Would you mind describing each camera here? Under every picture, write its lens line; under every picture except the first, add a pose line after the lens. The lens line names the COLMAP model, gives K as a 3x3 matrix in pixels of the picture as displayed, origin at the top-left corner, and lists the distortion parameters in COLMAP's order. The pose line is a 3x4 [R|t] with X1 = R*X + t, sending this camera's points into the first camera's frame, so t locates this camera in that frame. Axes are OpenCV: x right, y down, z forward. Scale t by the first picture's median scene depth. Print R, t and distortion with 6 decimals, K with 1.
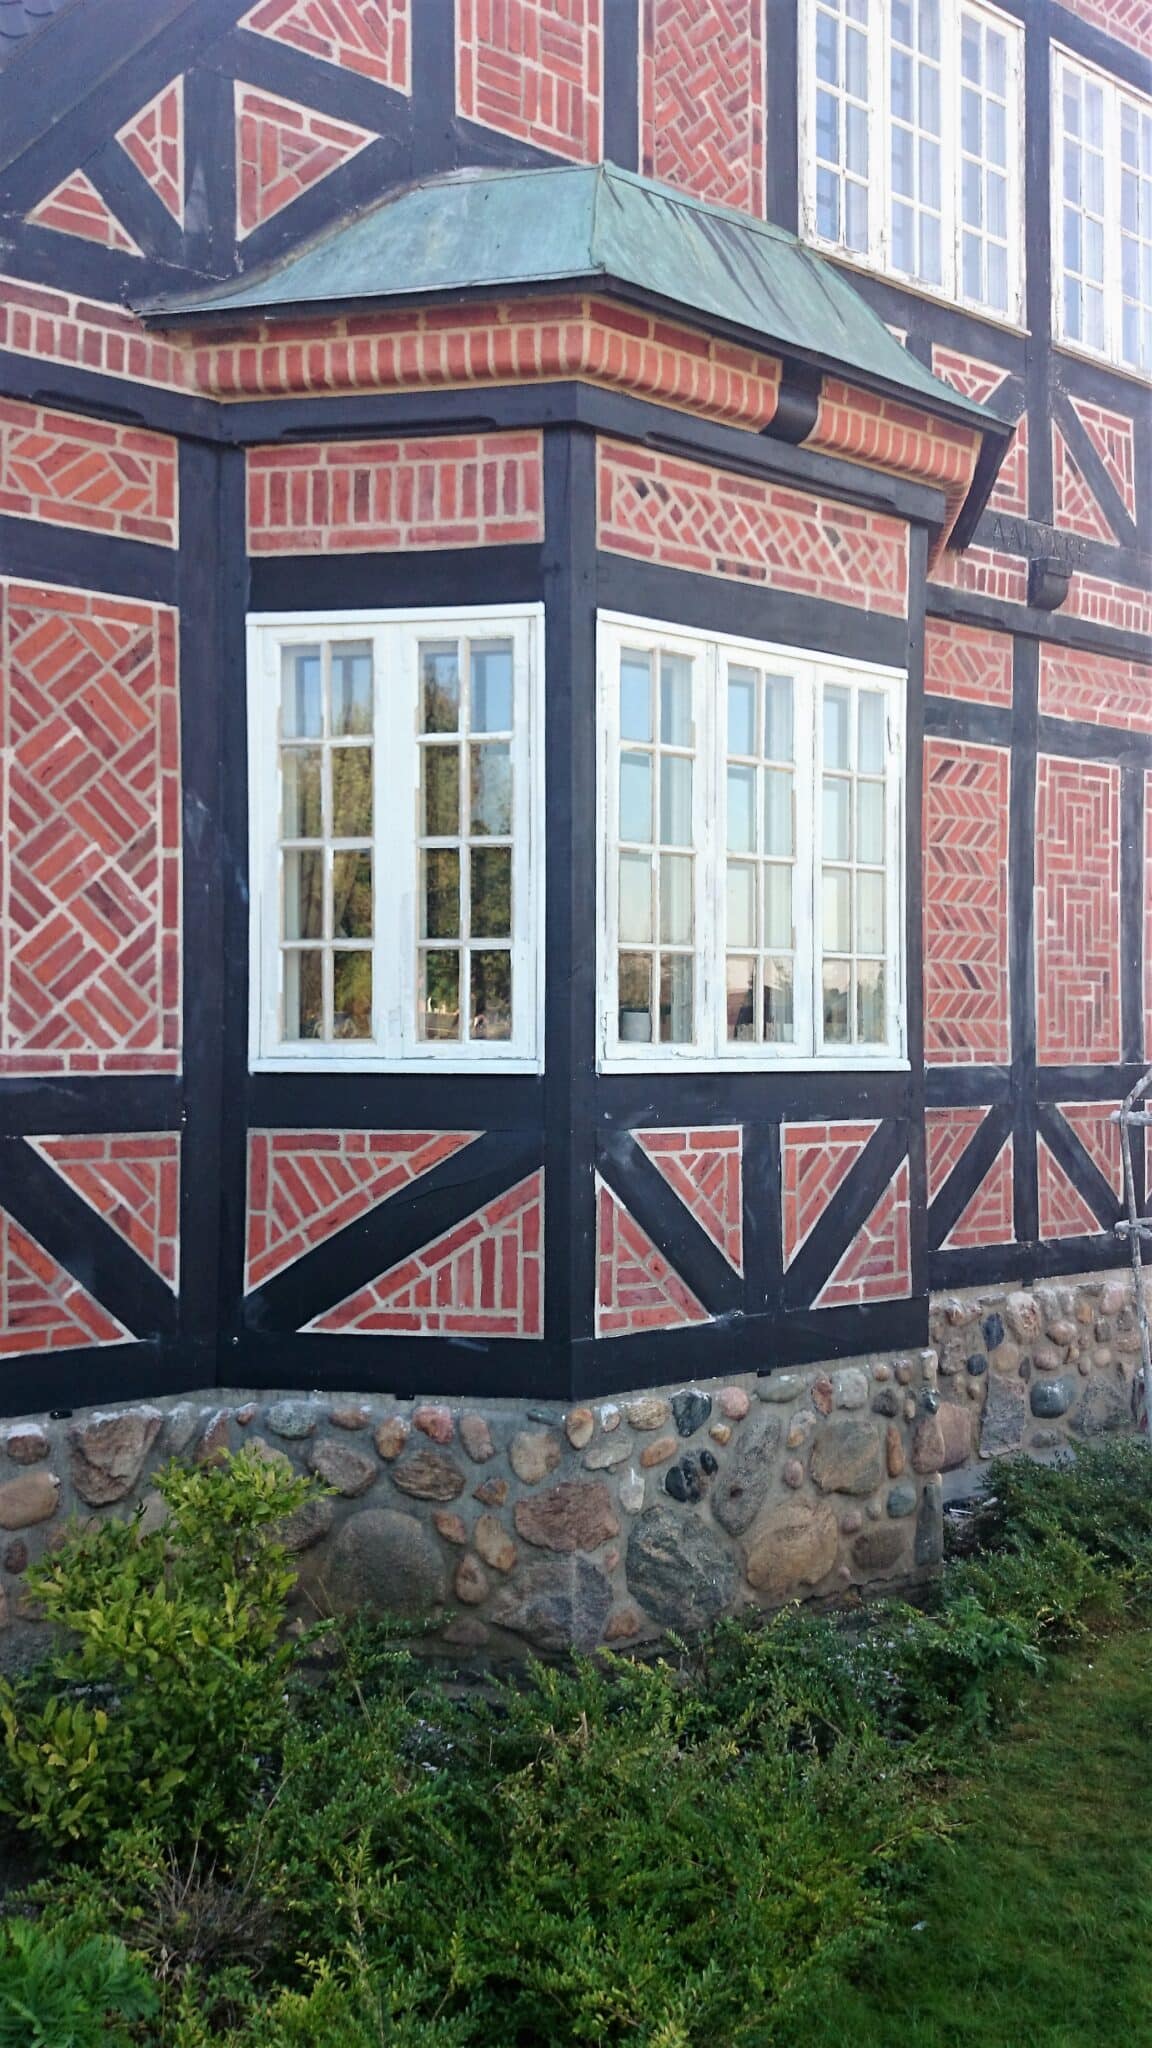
lens RADIAL K [[1738.8, 0, 576.0], [0, 1738.8, 1024.0], [0, 0, 1]] dist [0.003162, -0.002095]
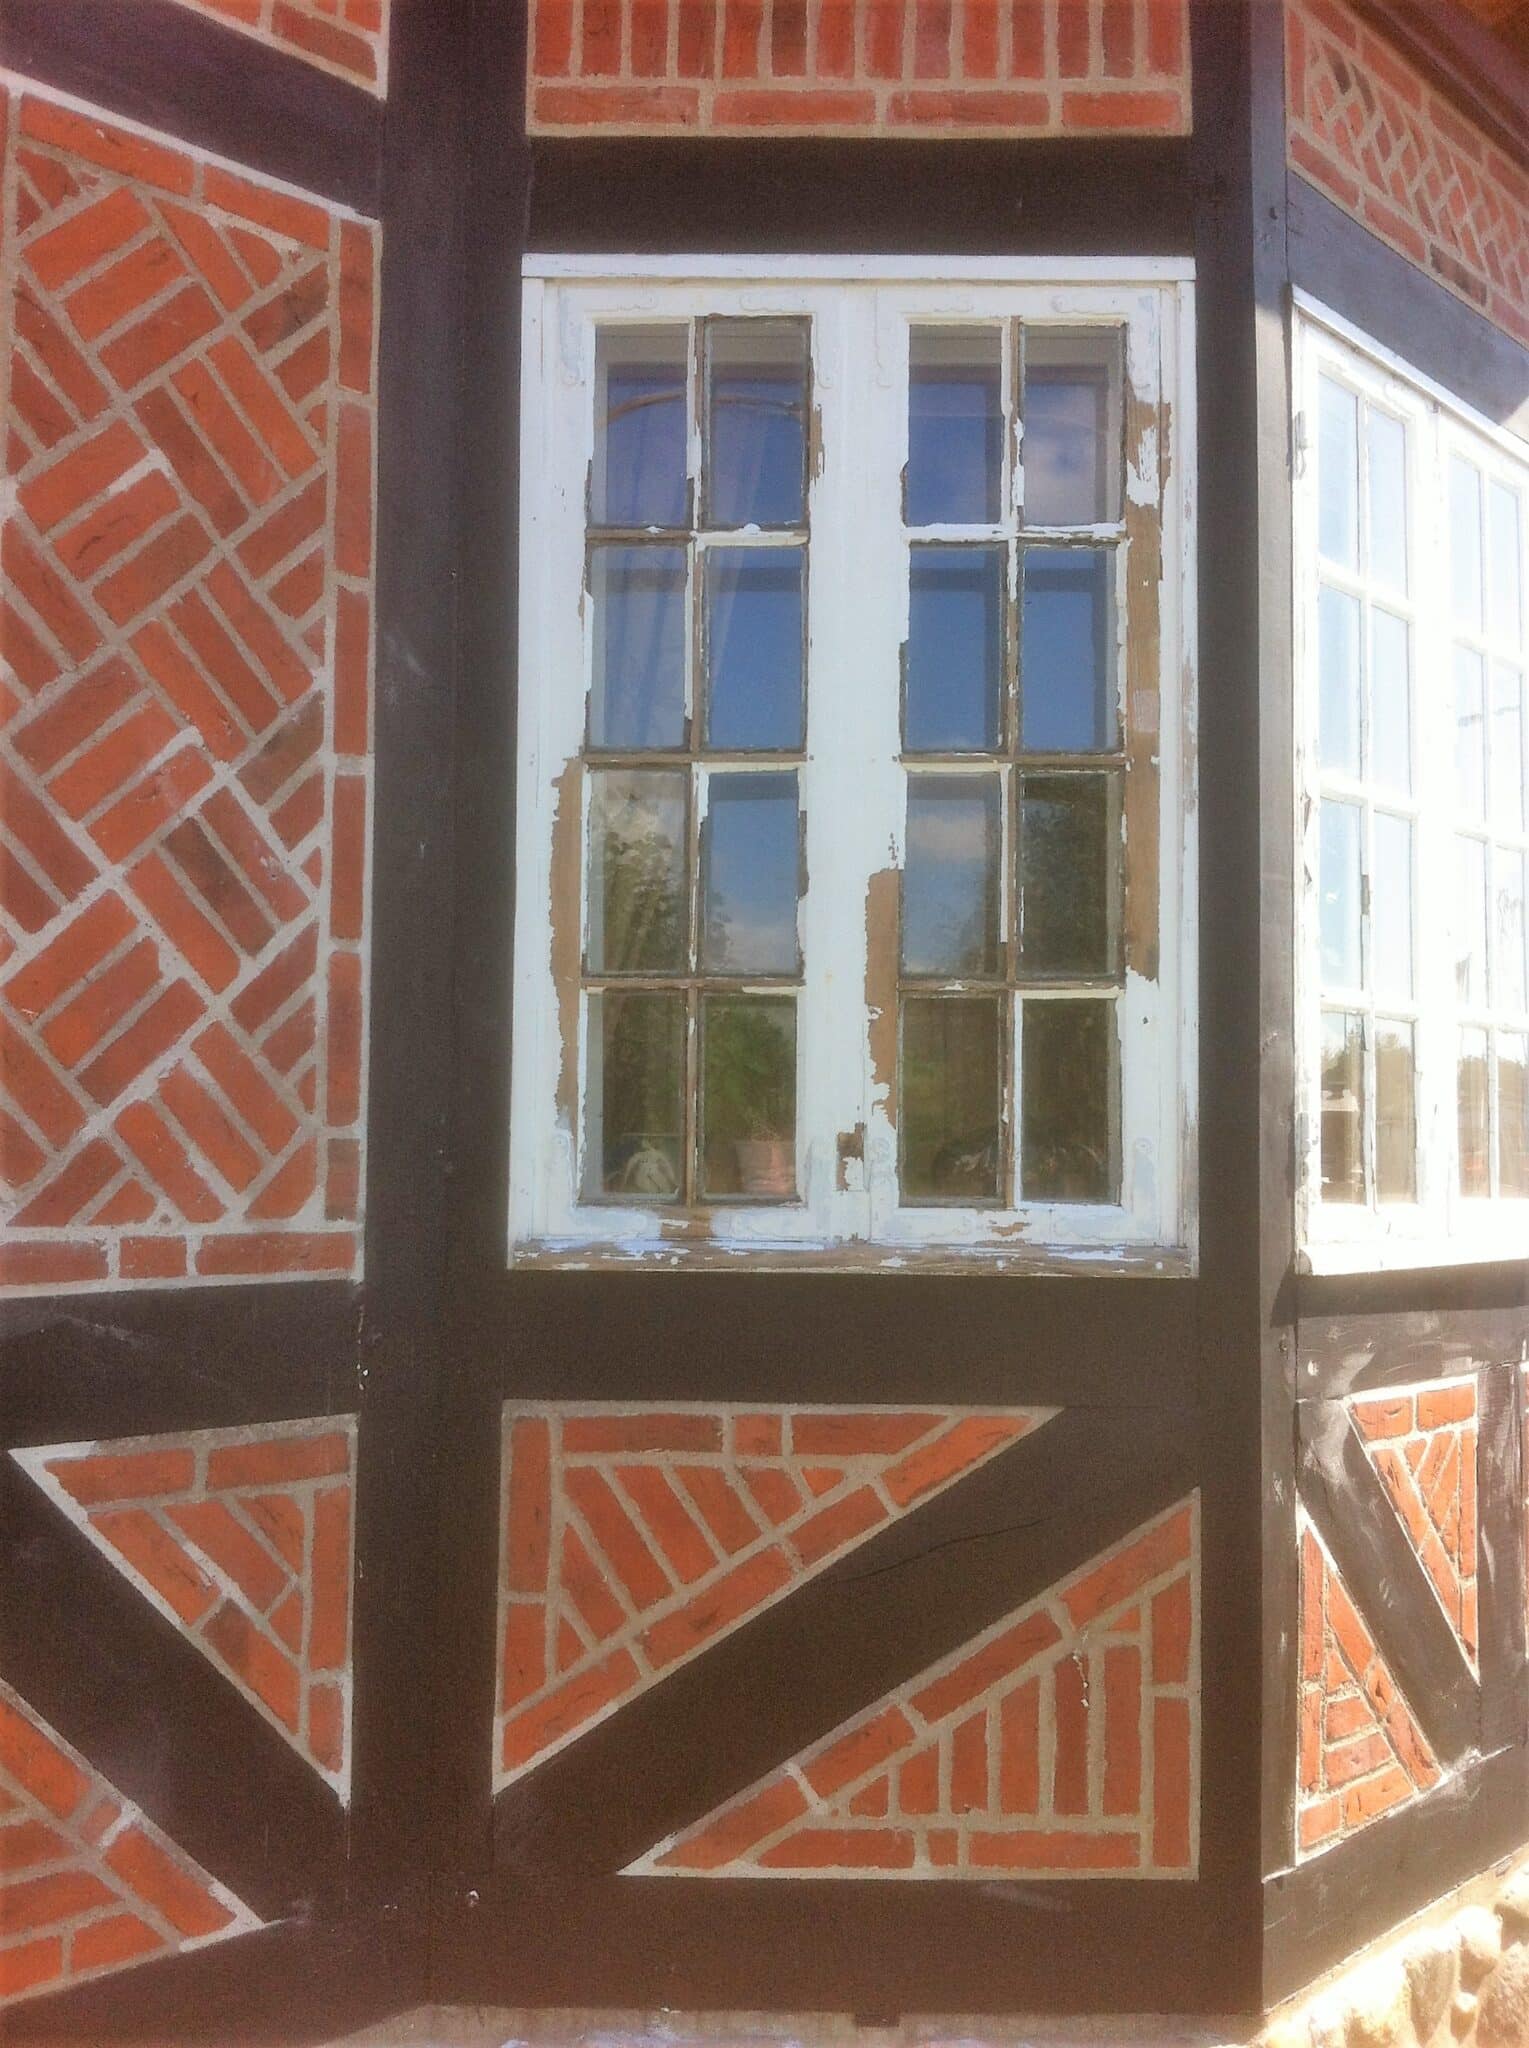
lens RADIAL K [[2075.1, 0, 765.3], [0, 2075.1, 991.8], [0, 0, 1]] dist [0.024738, -0.270641]
pose [[0.987600, 0.020309, 0.155673, -0.212711], [-0.010290, 0.997839, -0.064893, -0.009634], [-0.156655, 0.062487, 0.985675, 0.482385]]
